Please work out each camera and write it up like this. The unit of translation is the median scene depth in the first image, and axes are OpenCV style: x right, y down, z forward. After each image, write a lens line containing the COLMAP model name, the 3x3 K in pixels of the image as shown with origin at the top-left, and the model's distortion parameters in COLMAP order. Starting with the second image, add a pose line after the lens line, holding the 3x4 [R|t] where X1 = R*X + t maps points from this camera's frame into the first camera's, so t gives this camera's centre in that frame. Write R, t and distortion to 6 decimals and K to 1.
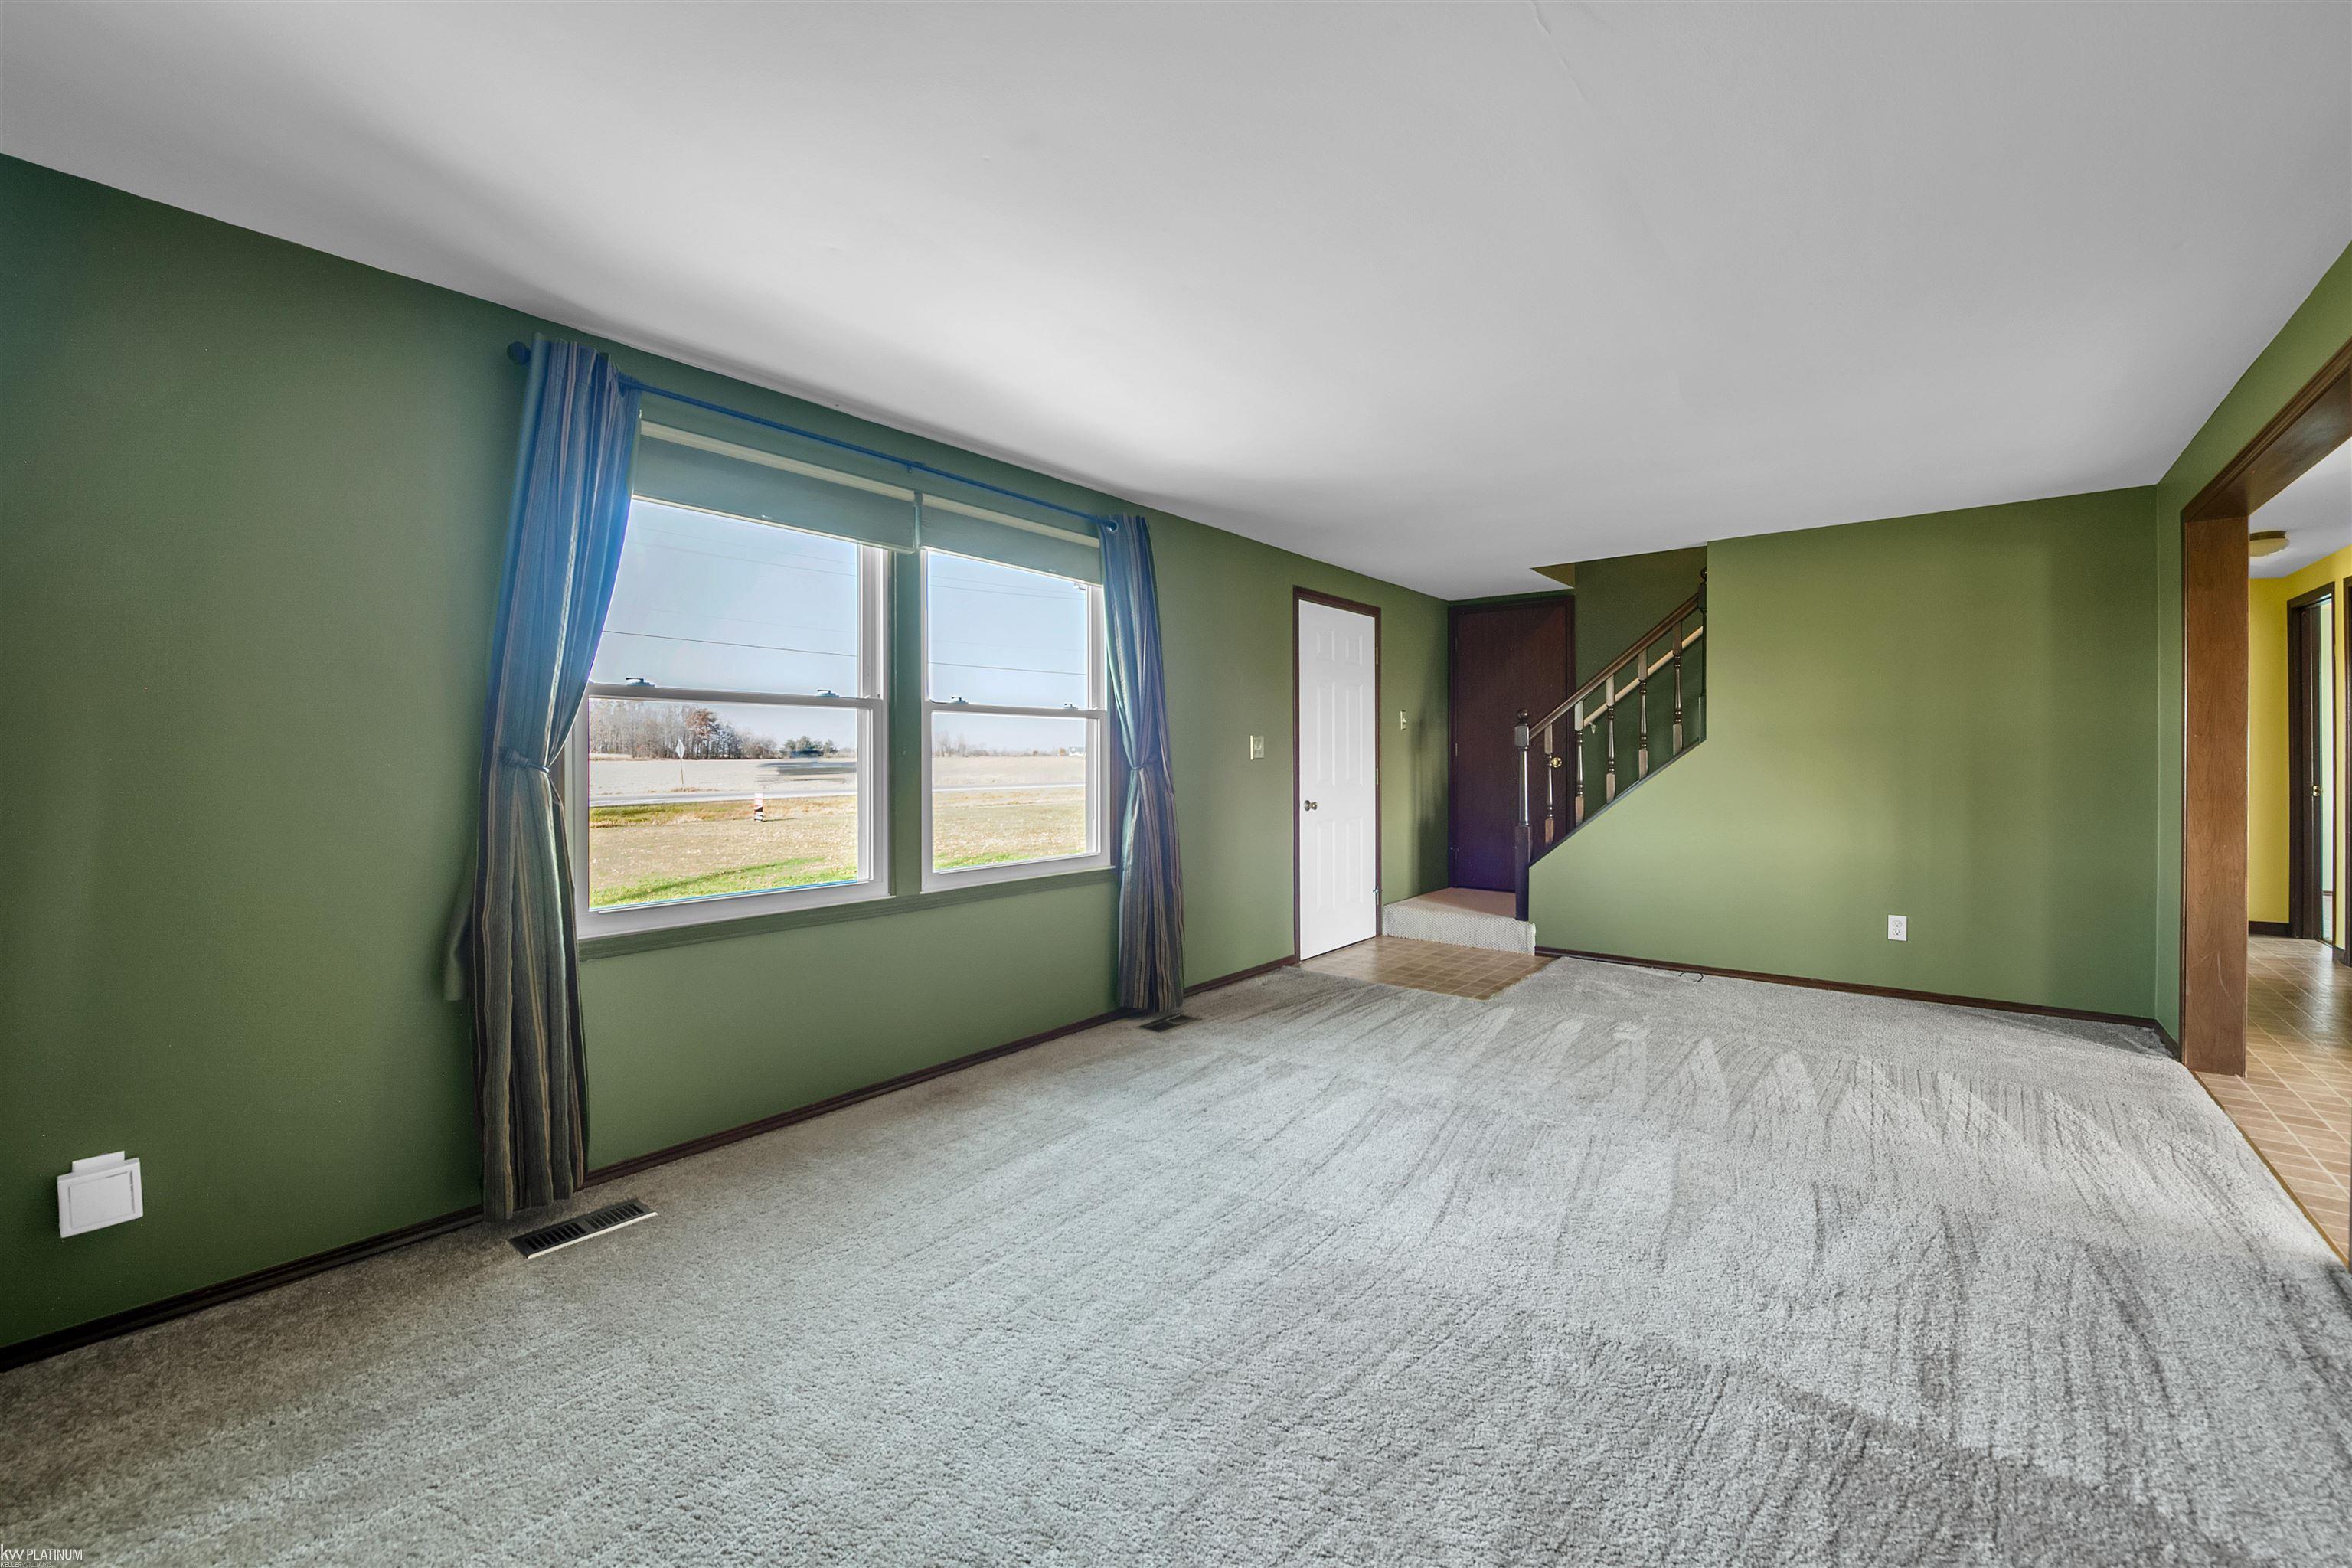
lens RADIAL K [[915.6, 0, 1168.0], [0, 915.6, 764.6], [0, 0, 1]] dist [-0.011850, -0.000311]
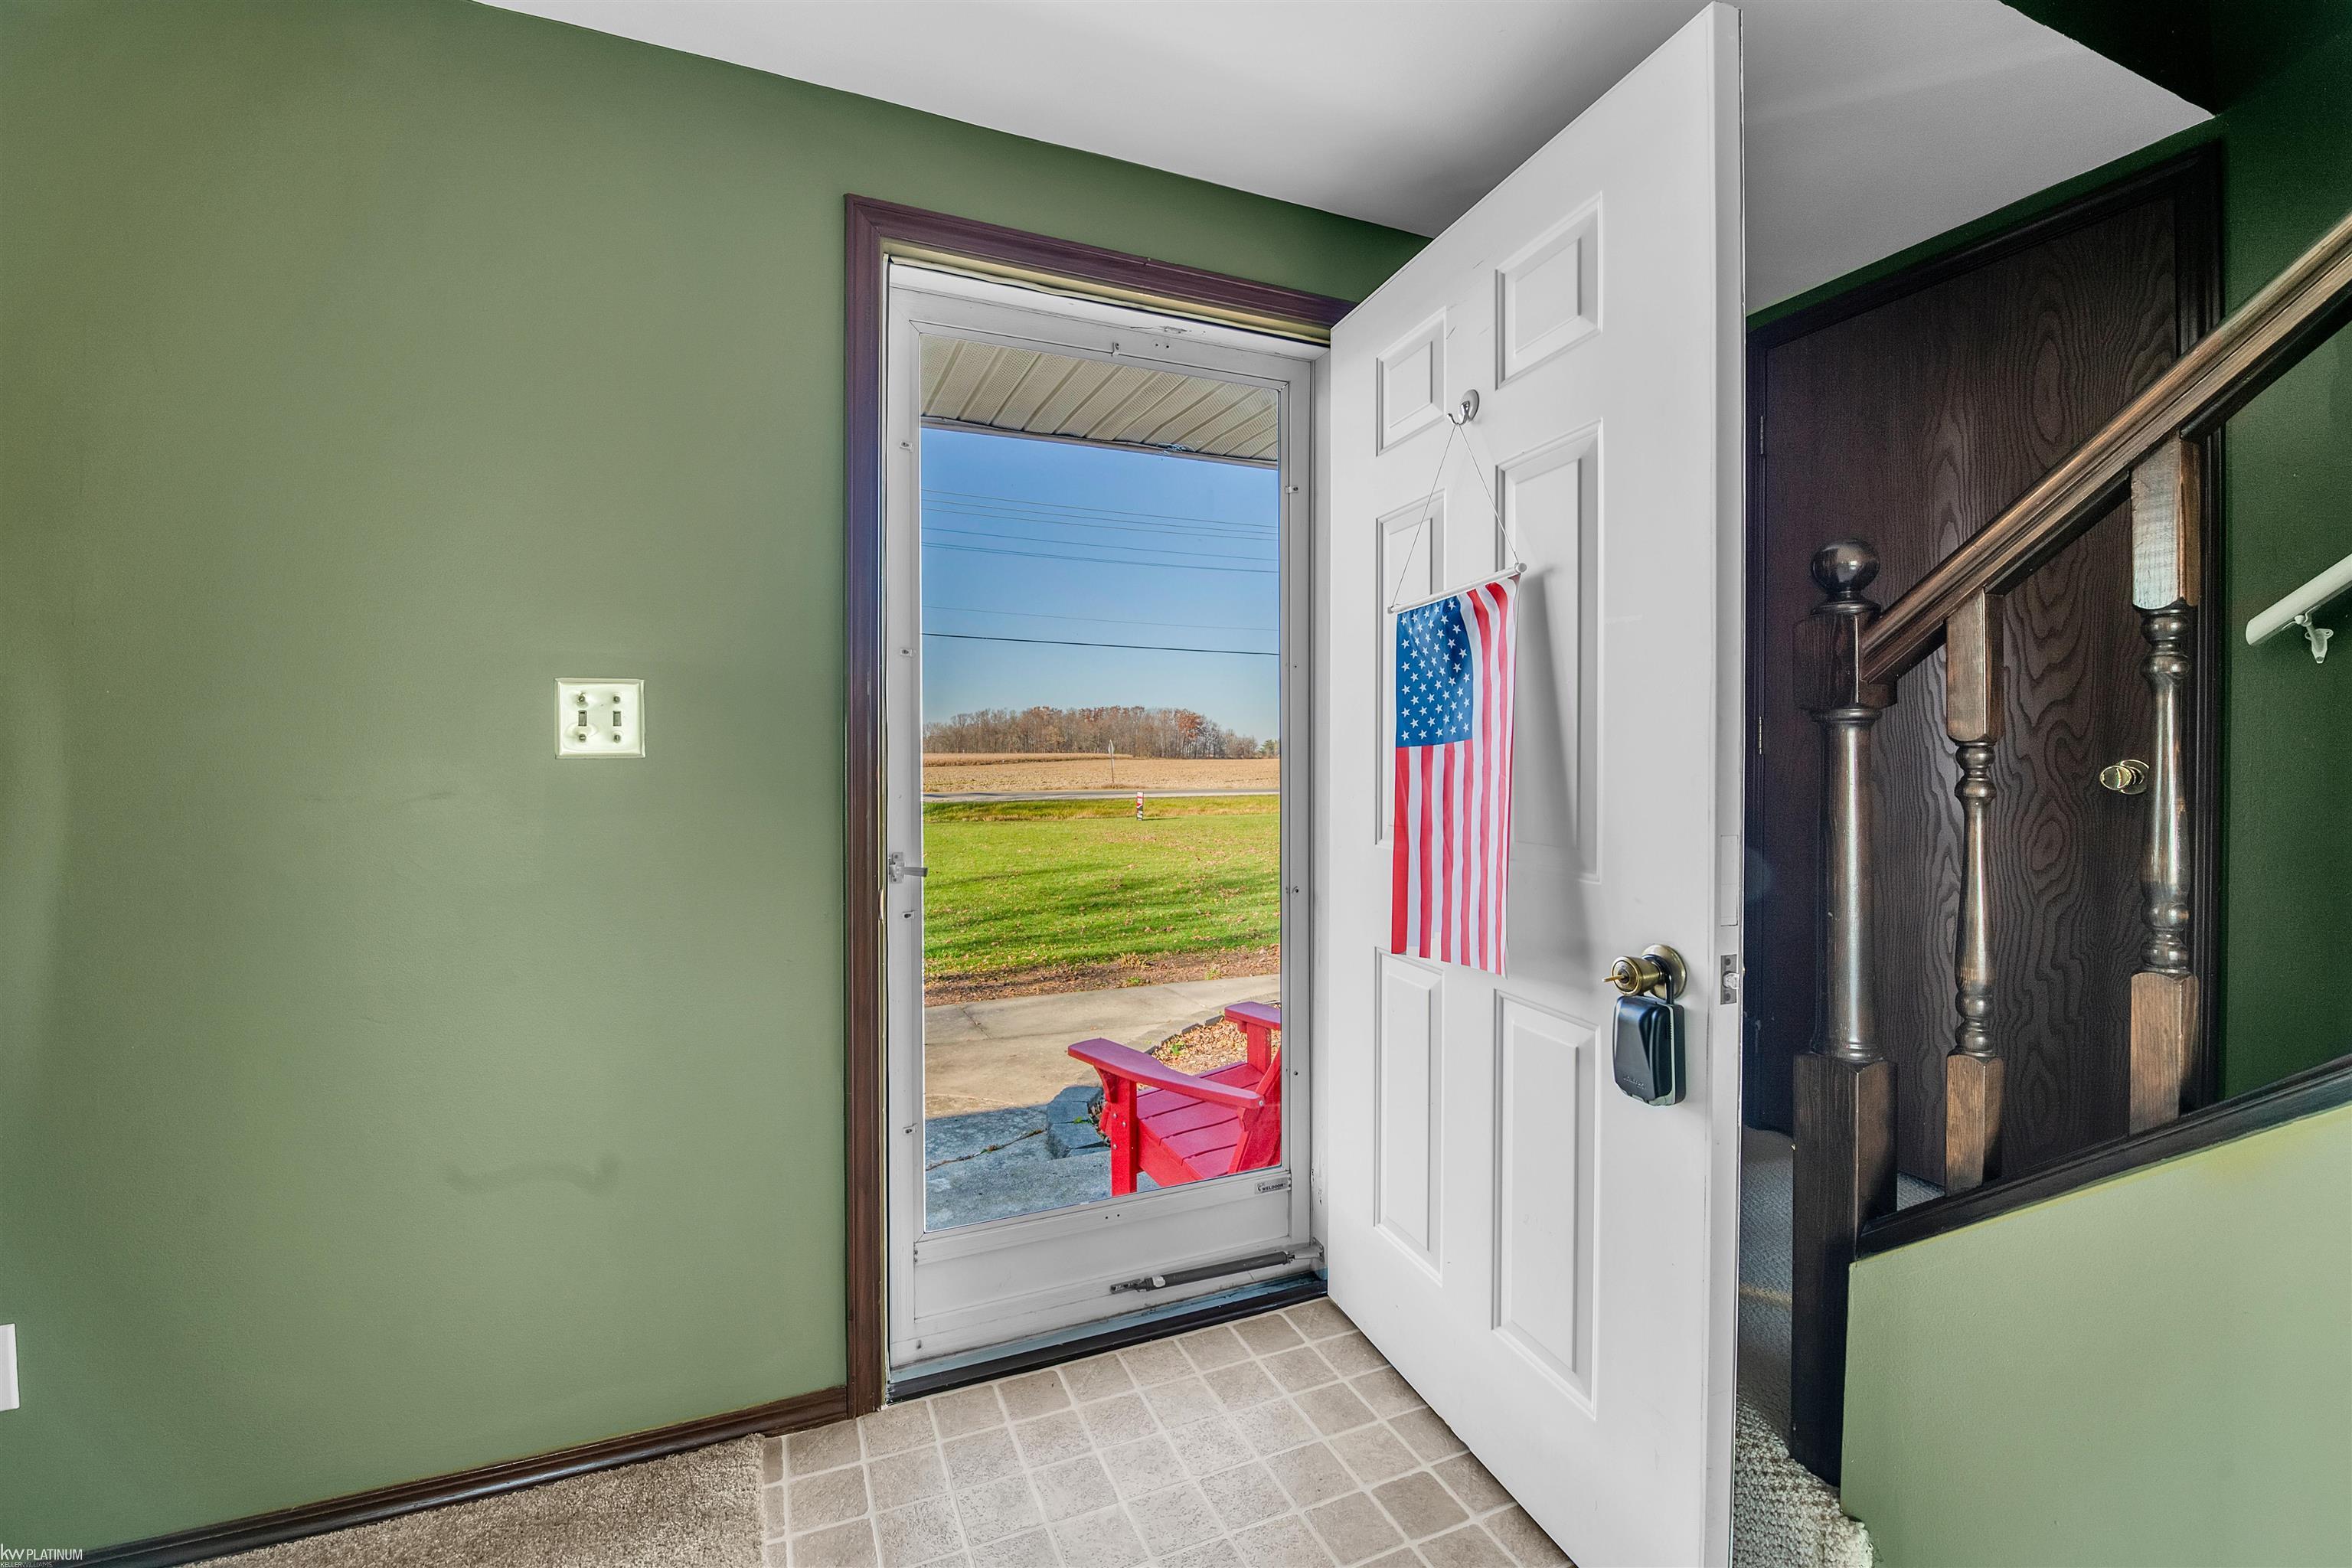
lens RADIAL K [[915.6, 0, 1168.0], [0, 915.6, 764.6], [0, 0, 1]] dist [-0.011850, -0.000311]
pose [[0.877707, 0.007028, -0.479146, 0.355719], [-0.007291, 0.999973, 0.001312, -0.004316], [0.479142, 0.002342, 0.877734, 0.733500]]
